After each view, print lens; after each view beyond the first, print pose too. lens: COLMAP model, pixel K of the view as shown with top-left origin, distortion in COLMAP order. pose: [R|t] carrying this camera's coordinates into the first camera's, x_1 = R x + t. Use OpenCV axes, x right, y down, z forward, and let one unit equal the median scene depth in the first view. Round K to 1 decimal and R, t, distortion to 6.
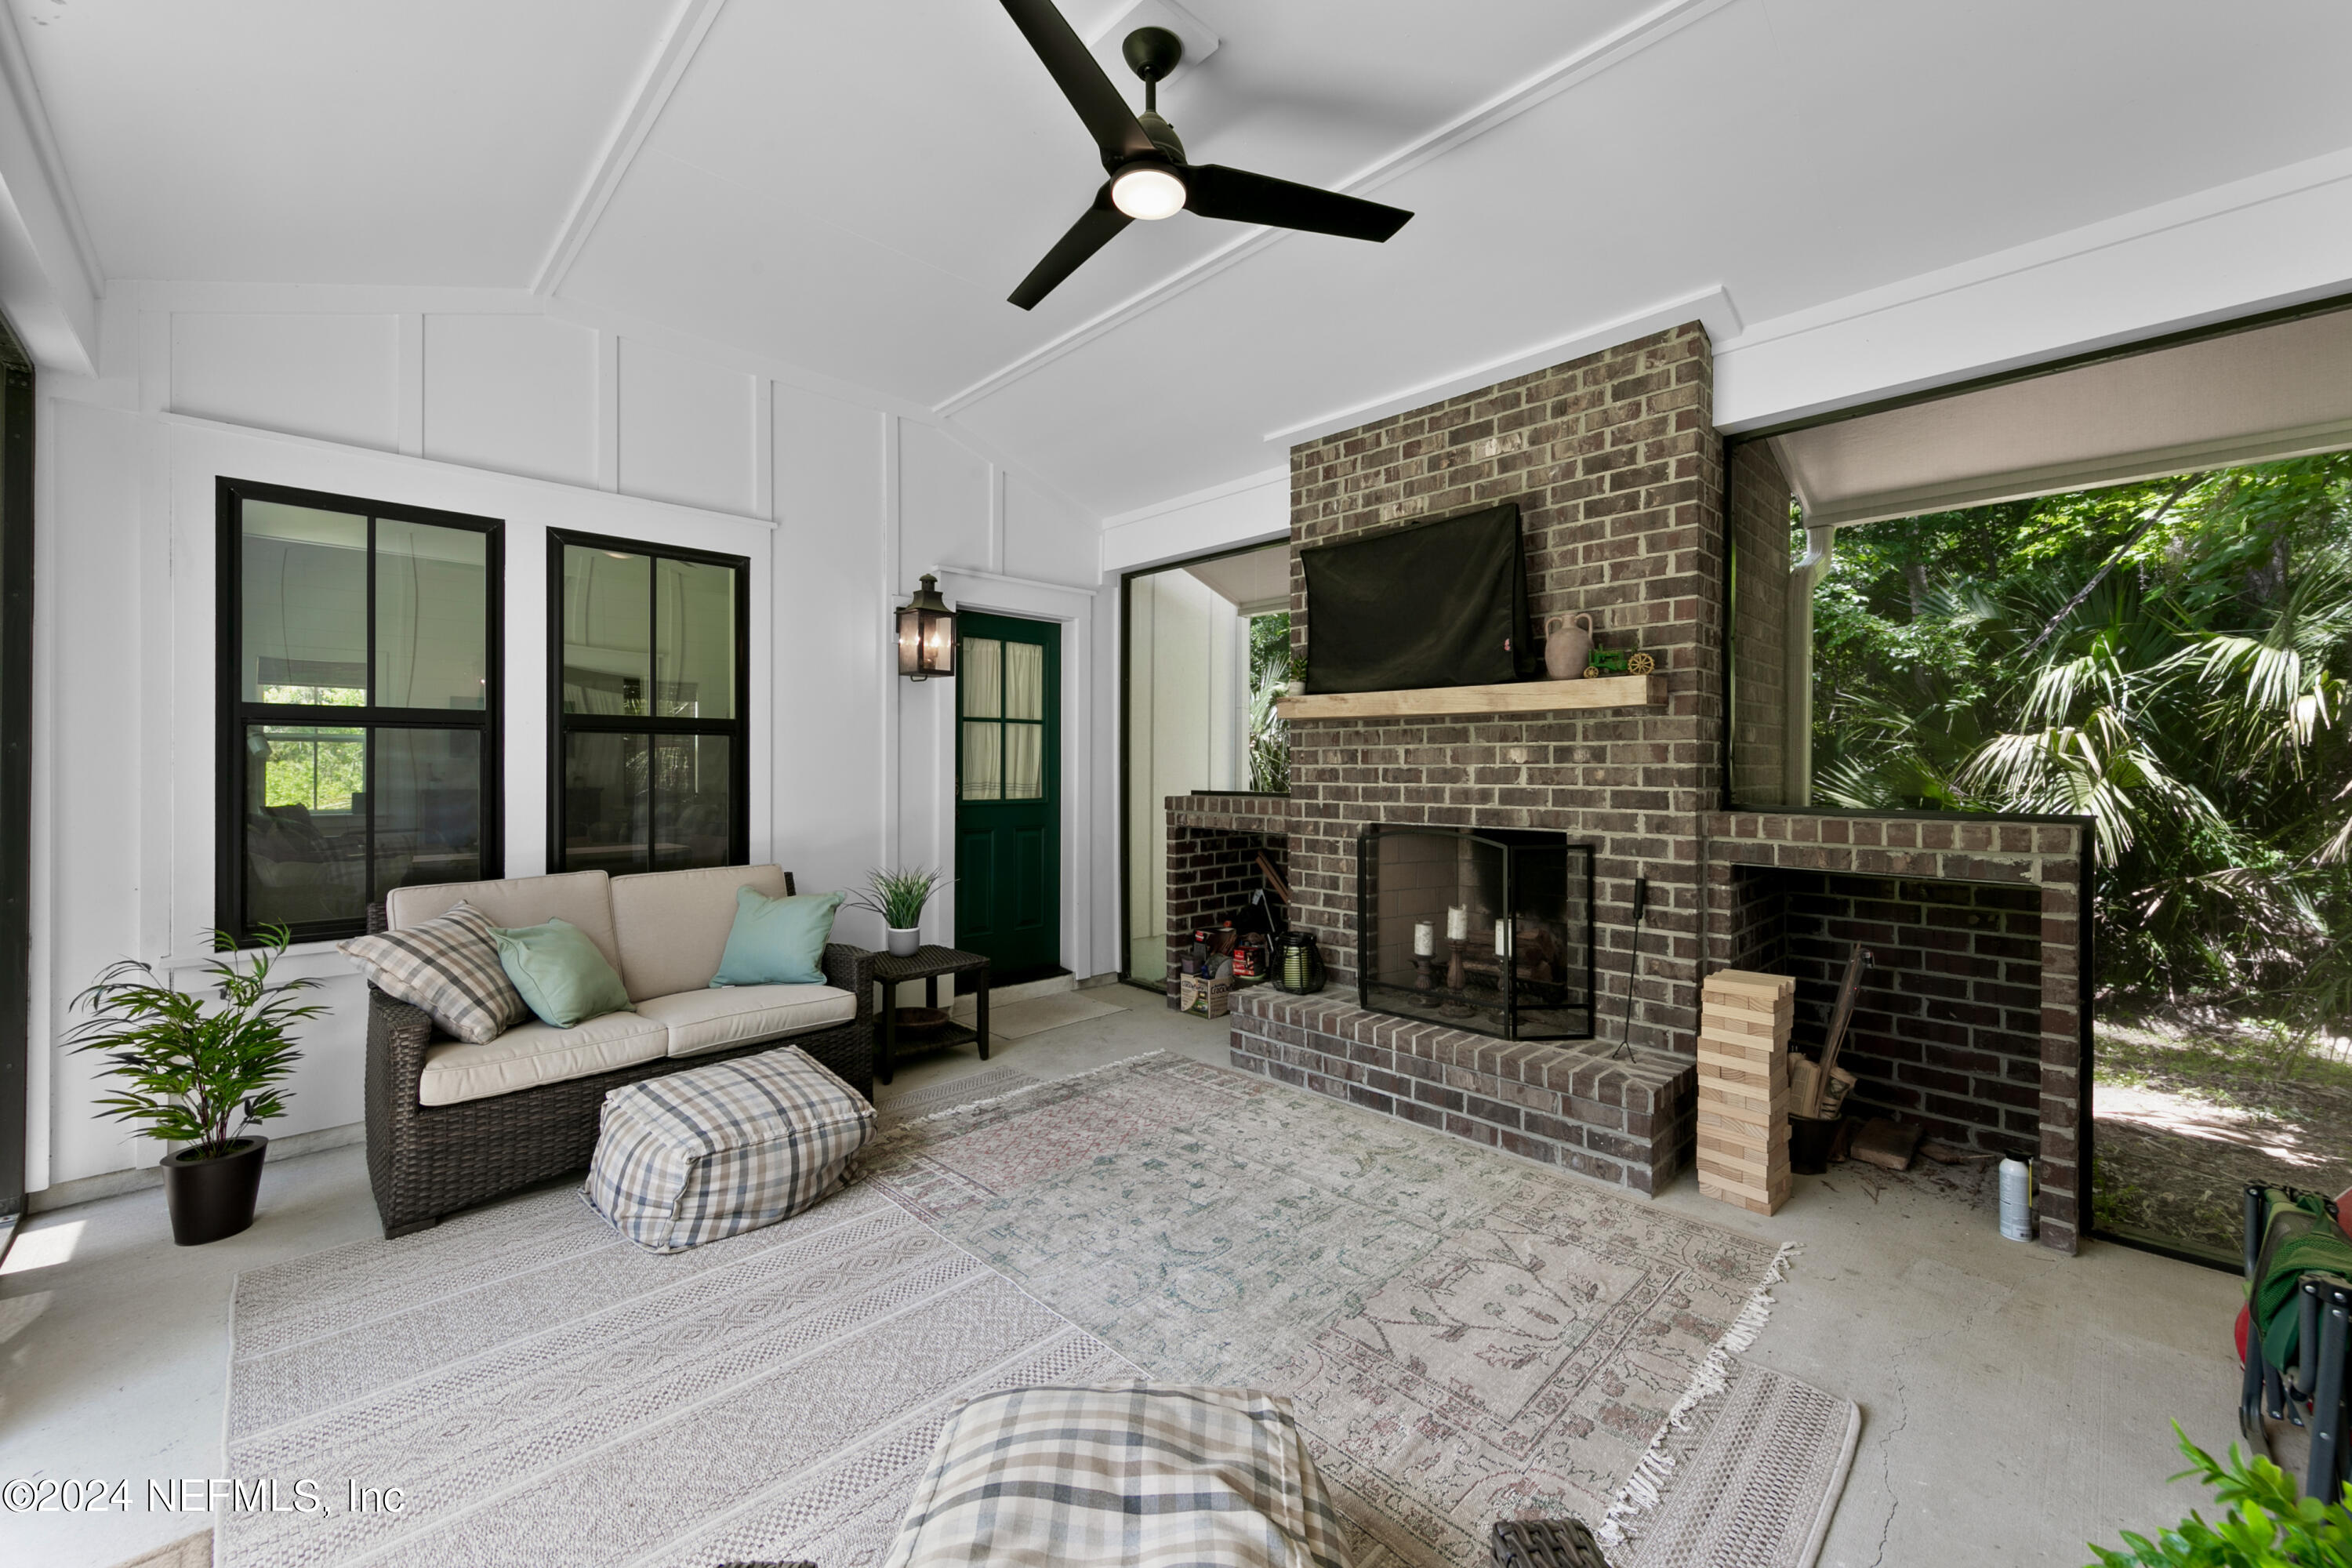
lens RADIAL K [[931.1, 0, 1174.7], [0, 931.1, 765.9], [0, 0, 1]] dist [0.009174, 0.000075]
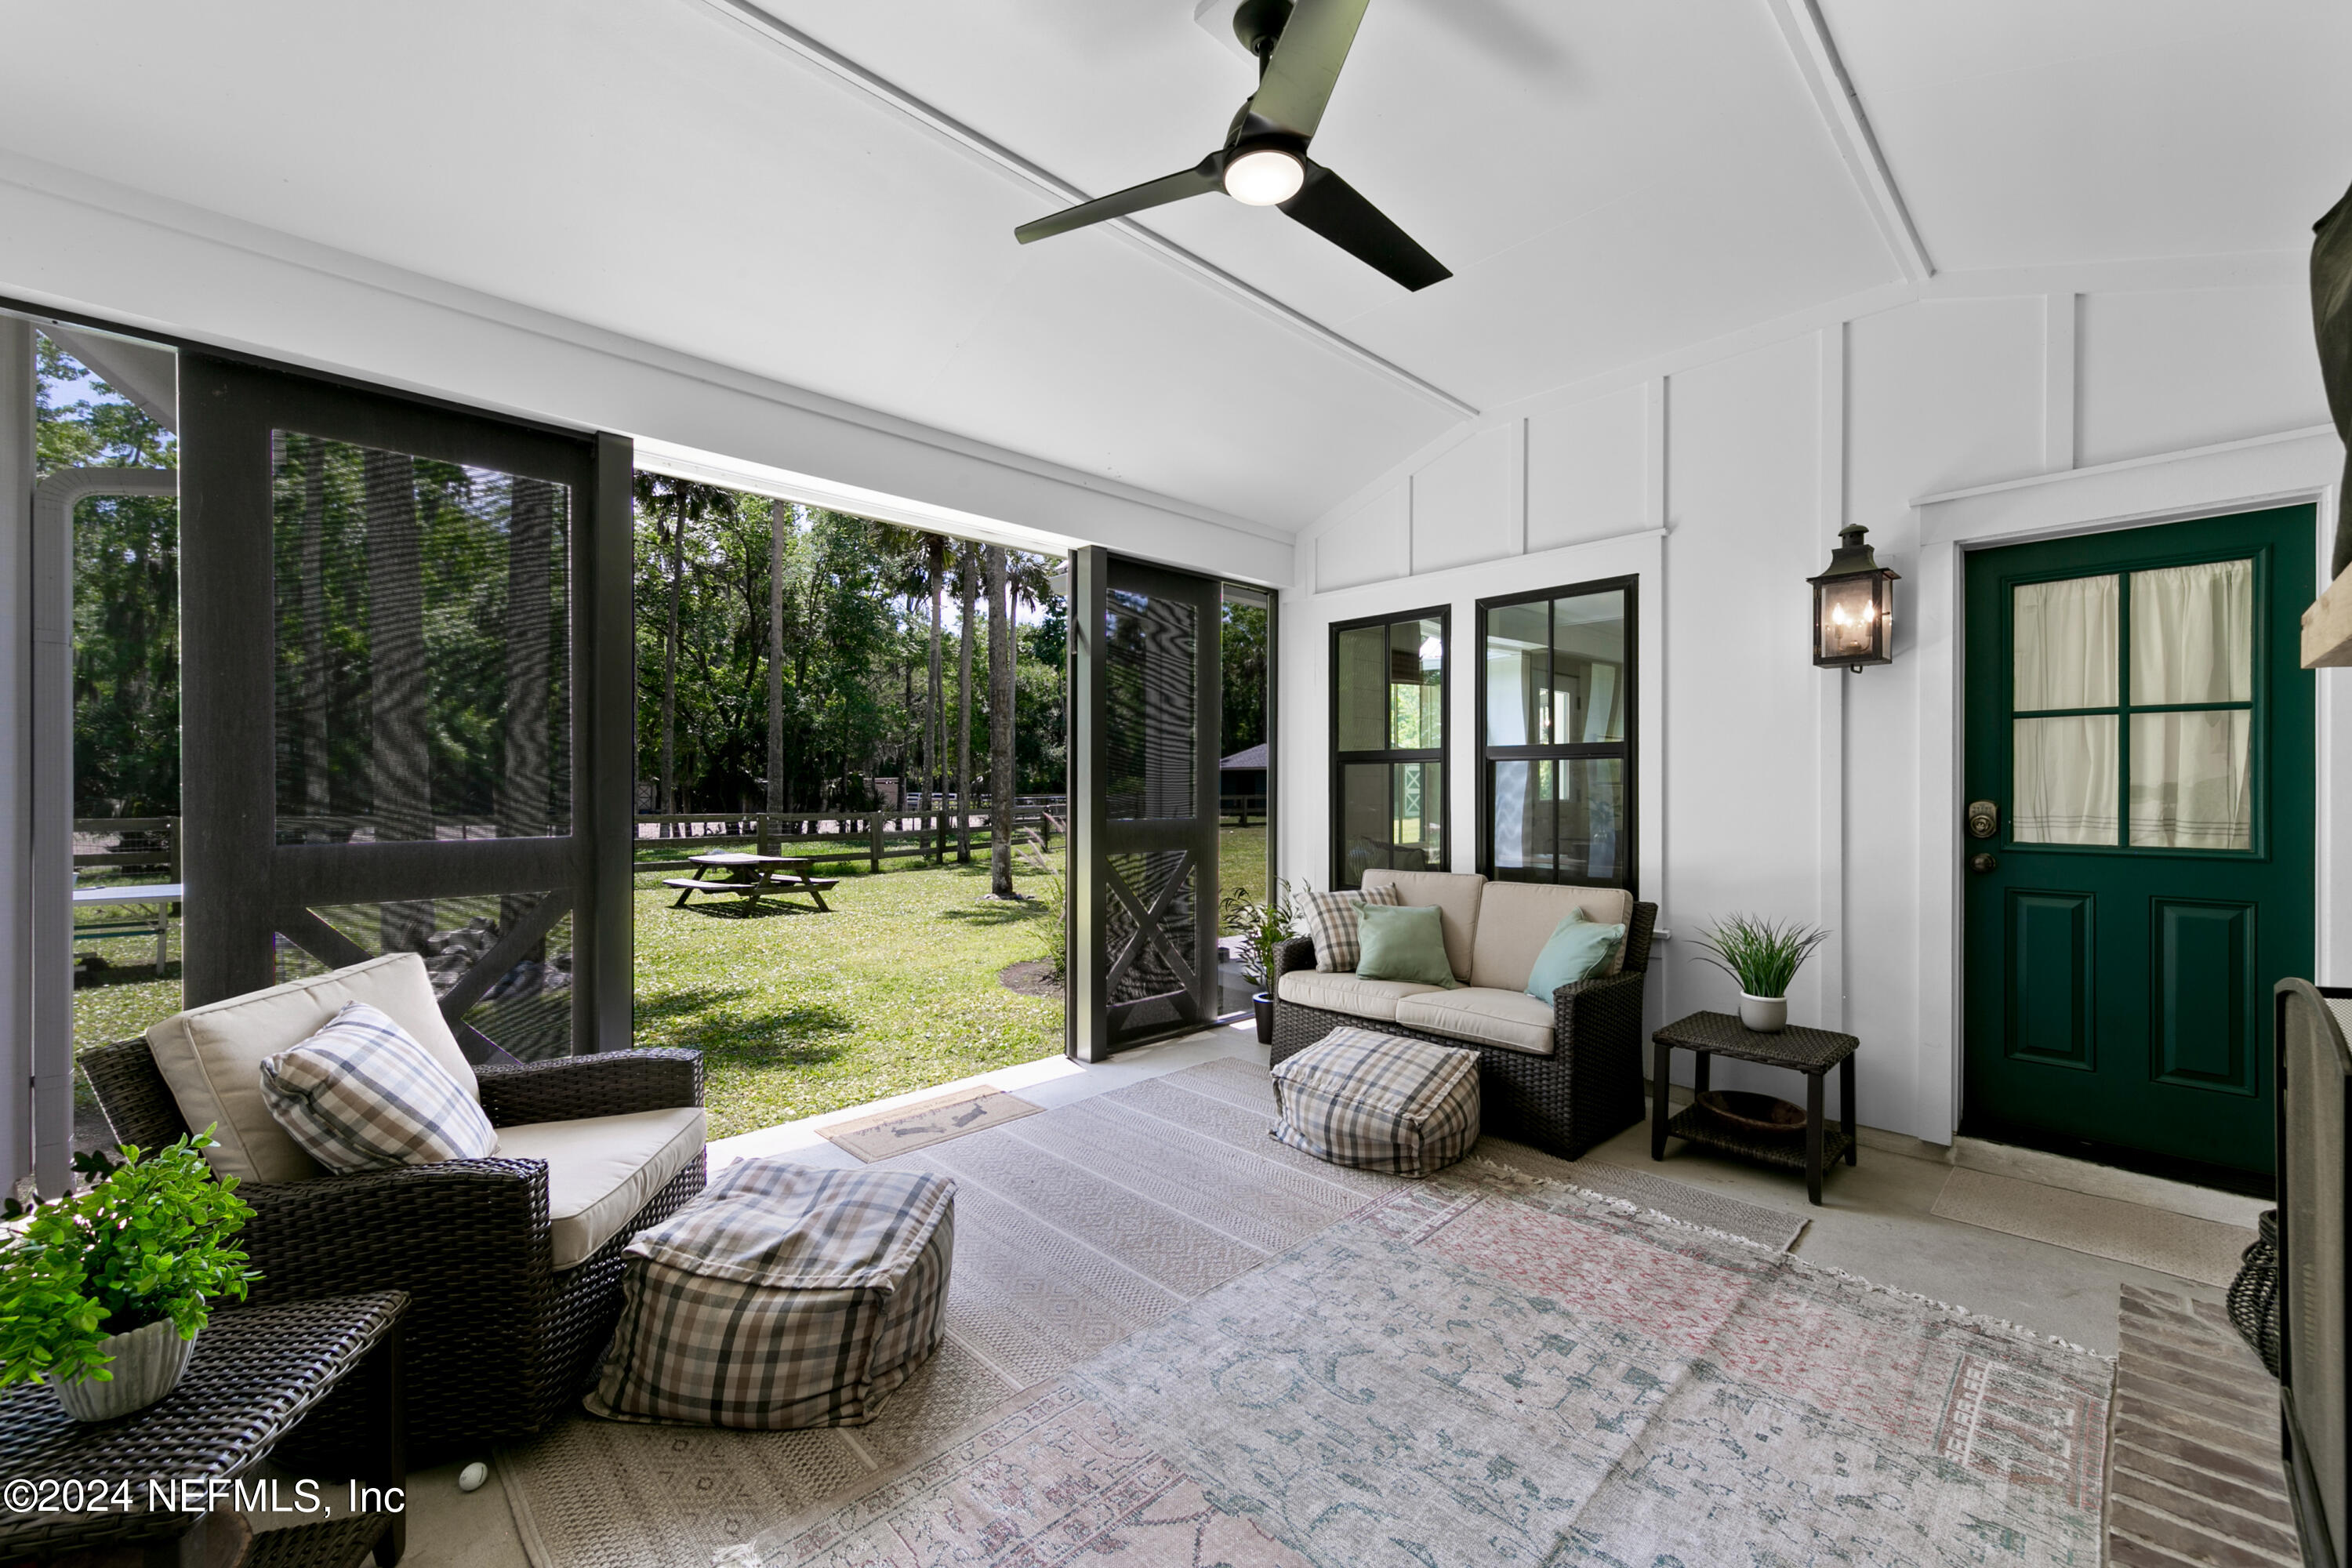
lens RADIAL K [[930.8, 0, 1165.4], [0, 930.8, 791.0], [0, 0, 1]] dist [0.000705, 0.000190]
pose [[-0.021940, 0.001041, -0.999759, 0.610926], [0.000103, 0.999999, 0.001039, 0.001497], [0.999759, -0.000080, -0.021940, 0.622830]]
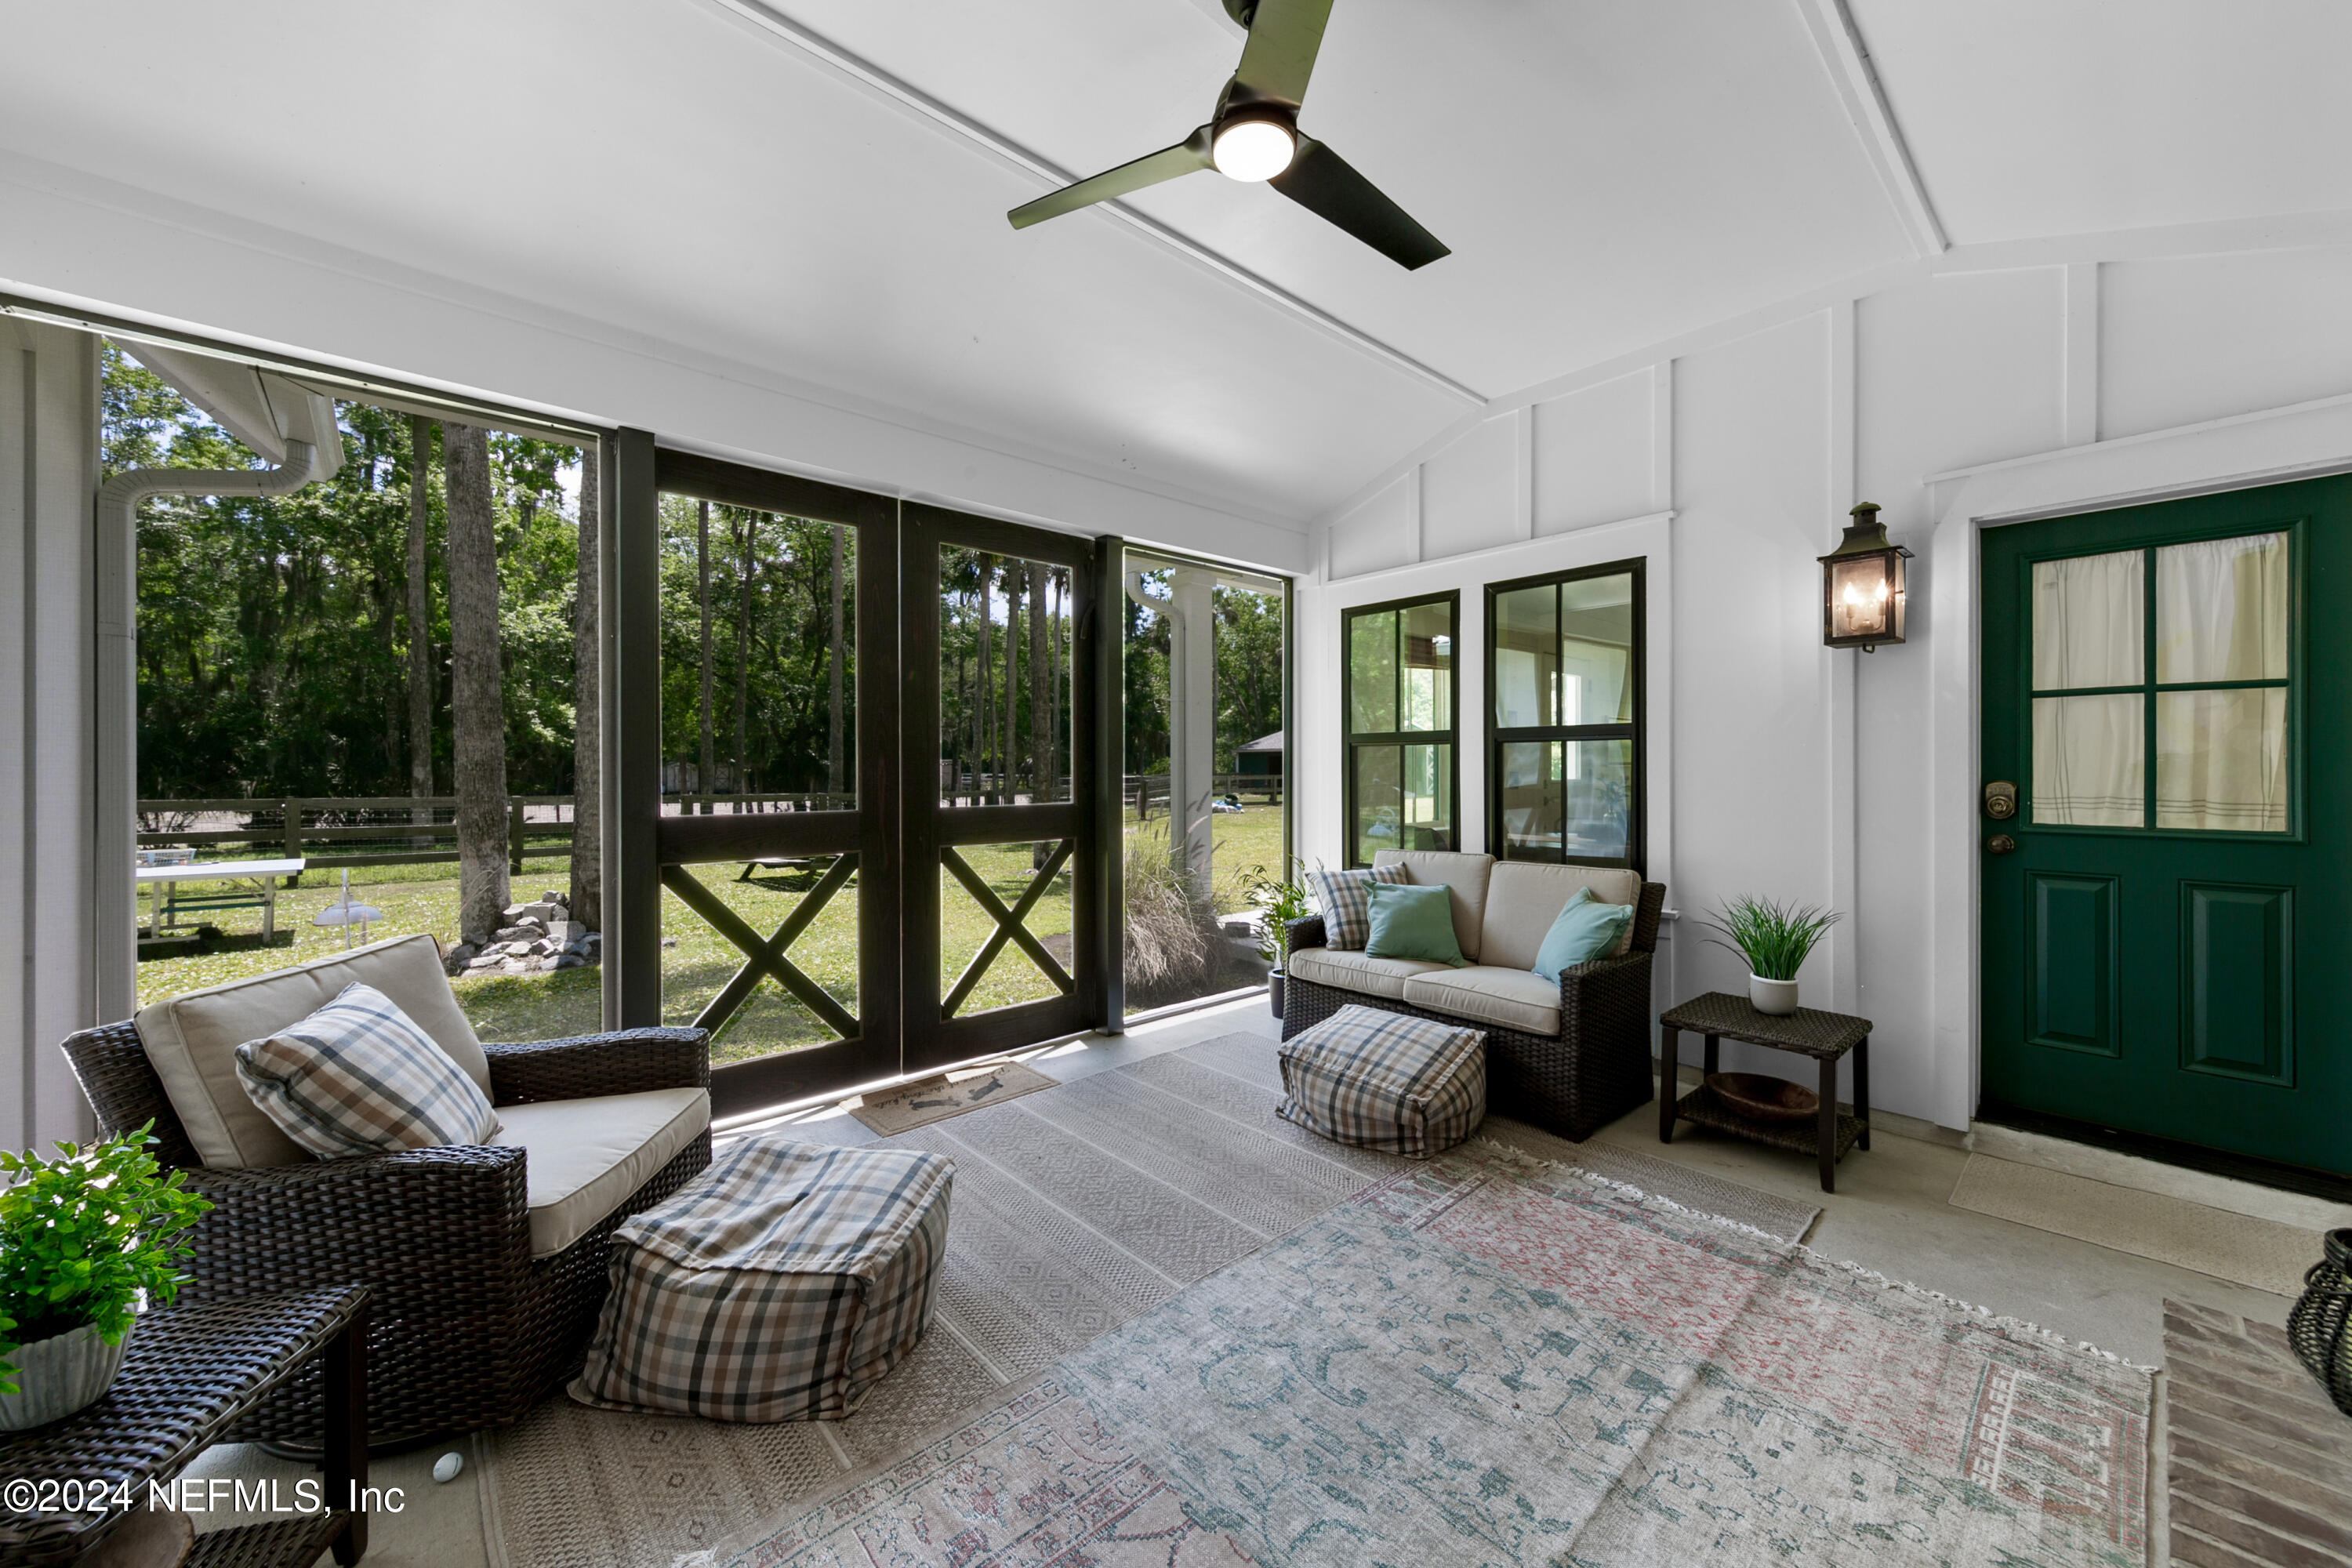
lens RADIAL K [[868.4, 0, 1173.7], [0, 868.4, 770.9], [0, 0, 1]] dist [0.000405, -0.000319]
pose [[-0.054842, 0.000849, -0.998495, 0.560444], [0.002600, 0.999996, 0.000707, -0.000863], [0.998492, -0.002557, -0.054844, 0.653500]]
